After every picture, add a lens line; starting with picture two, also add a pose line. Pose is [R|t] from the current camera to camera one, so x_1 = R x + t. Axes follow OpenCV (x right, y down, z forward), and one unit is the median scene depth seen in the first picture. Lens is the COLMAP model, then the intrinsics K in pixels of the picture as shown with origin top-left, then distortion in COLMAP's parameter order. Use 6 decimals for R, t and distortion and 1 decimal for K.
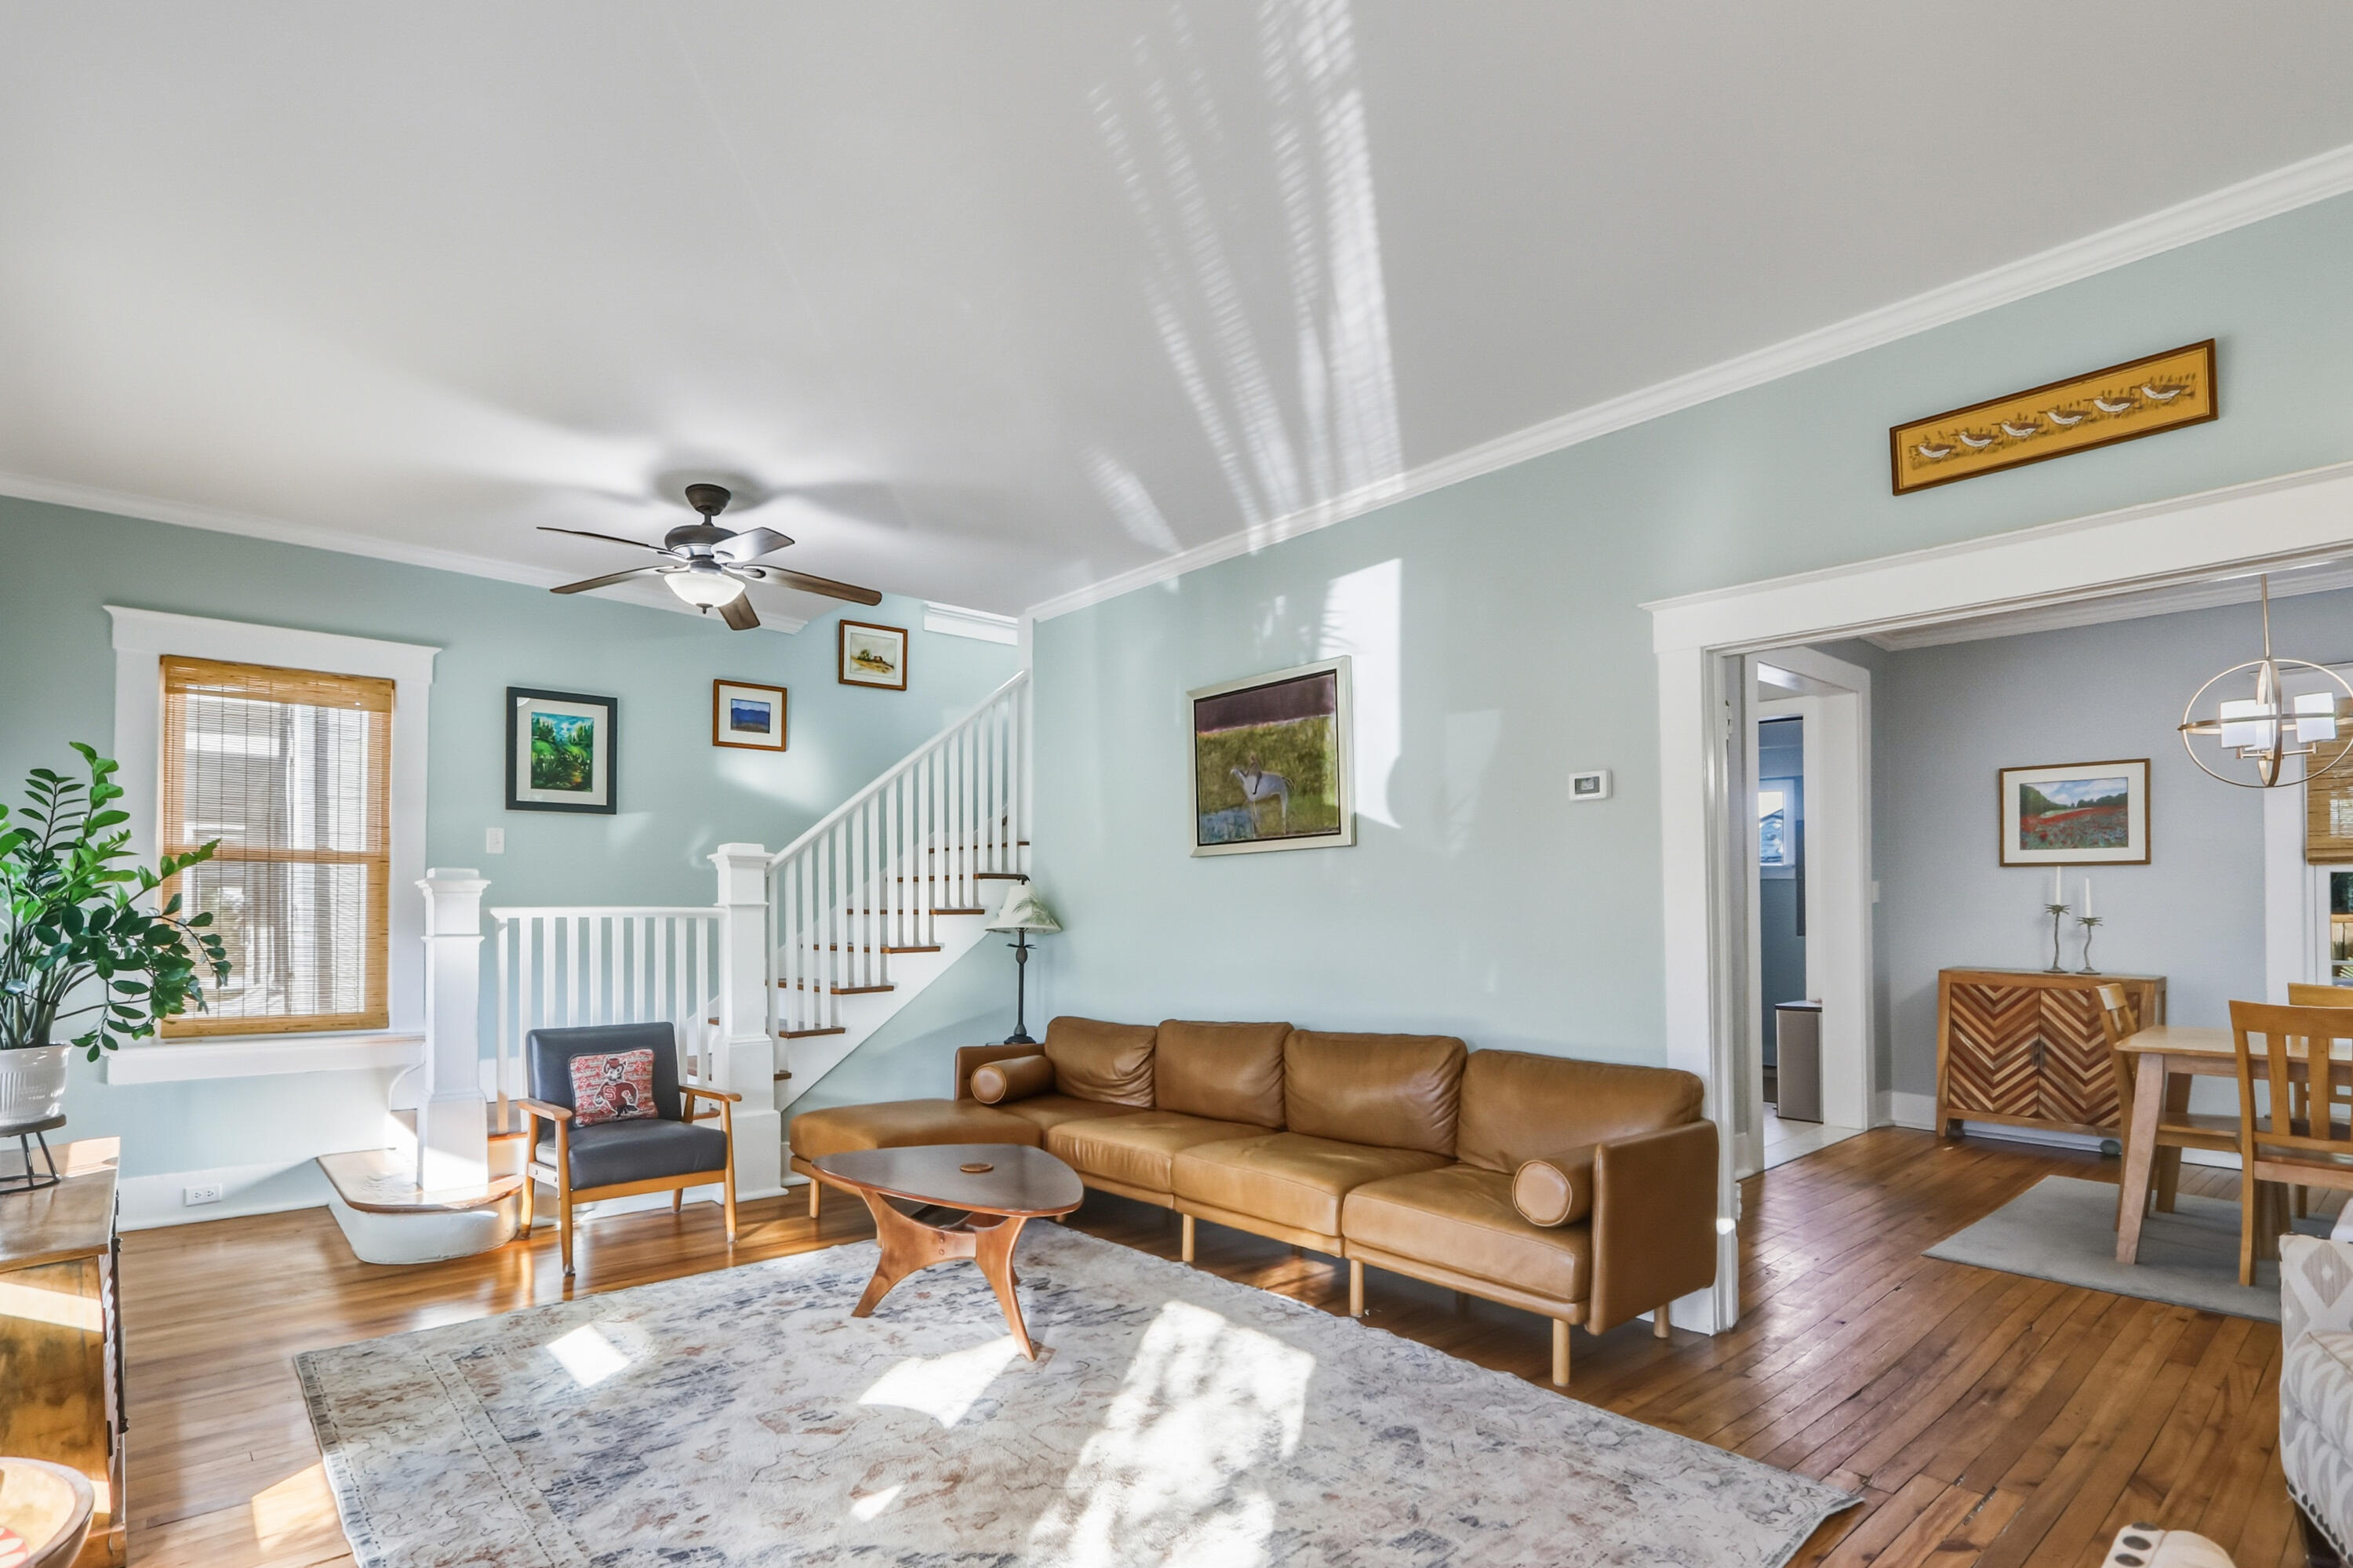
lens RADIAL K [[1190.9, 0, 1174.5], [0, 1190.9, 874.1], [0, 0, 1]] dist [0.000011, 0.000442]
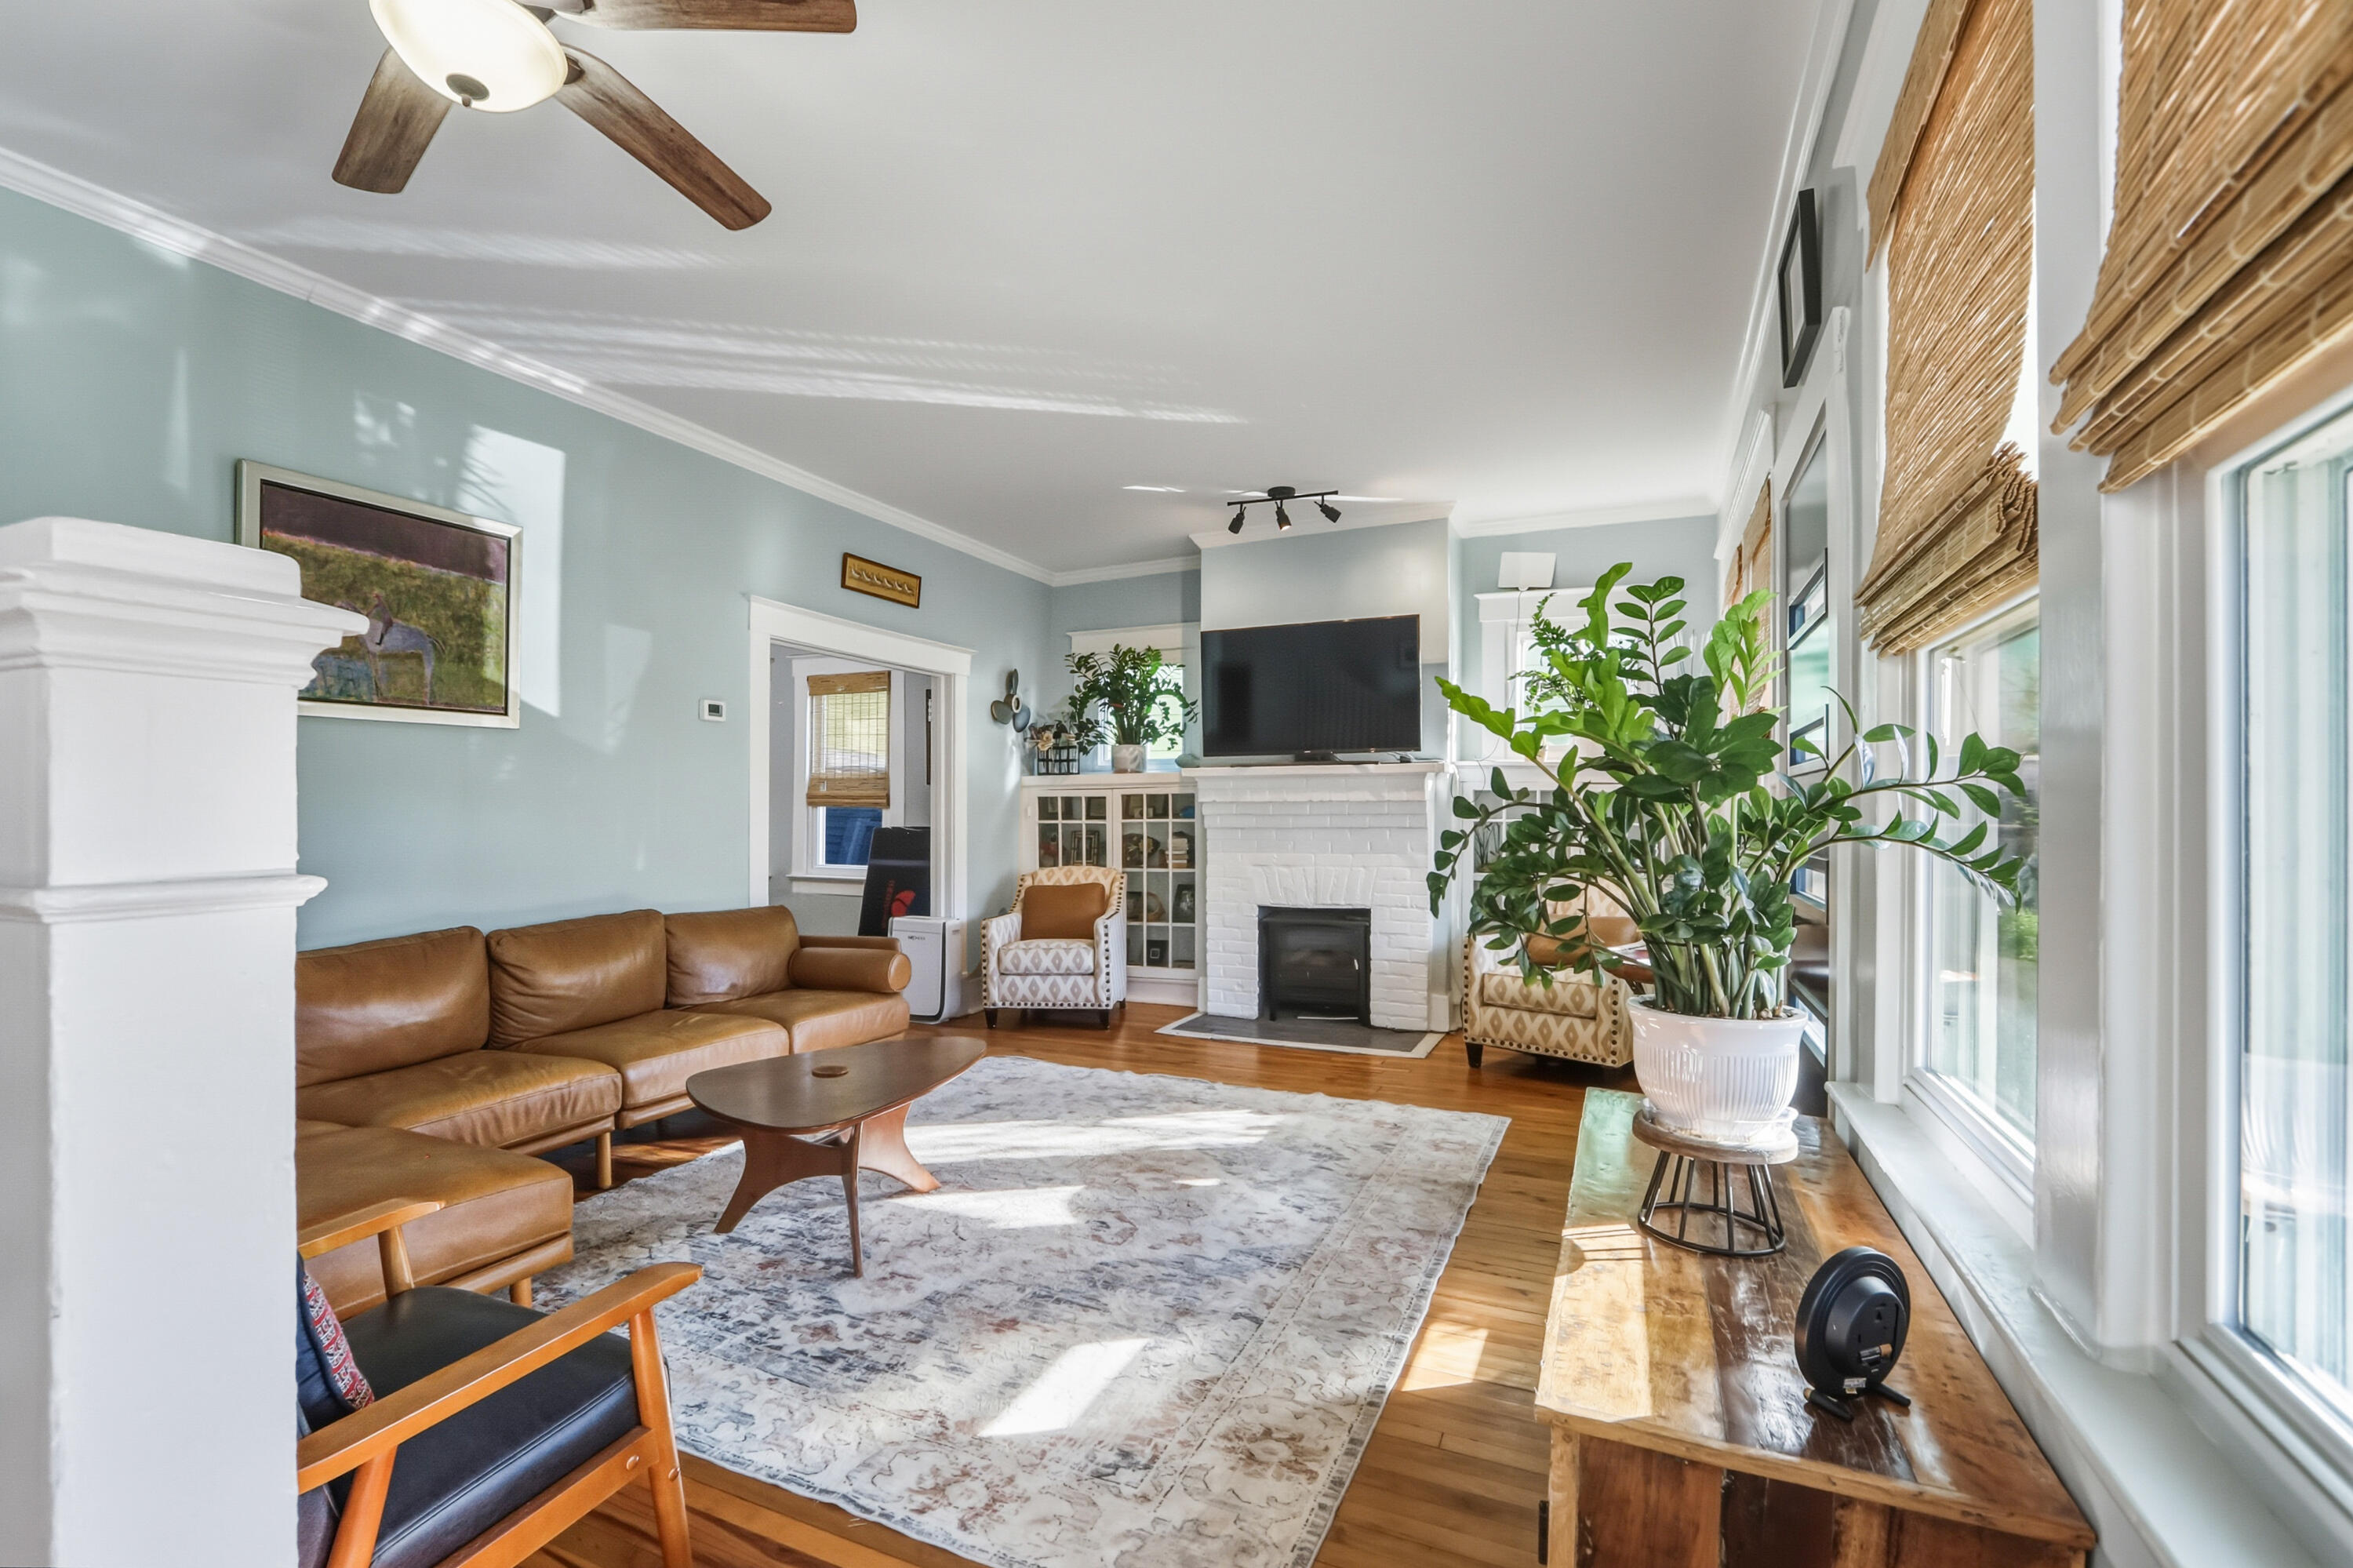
lens RADIAL K [[1071.1, 0, 1096.6], [0, 1071.1, 799.6], [0, 0, 1]] dist [0.002580, 0.001155]
pose [[-0.375507, 0.005086, 0.926805, -0.814633], [-0.043485, 0.998787, -0.023099, 0.031345], [-0.925799, -0.048976, -0.374831, 0.893928]]
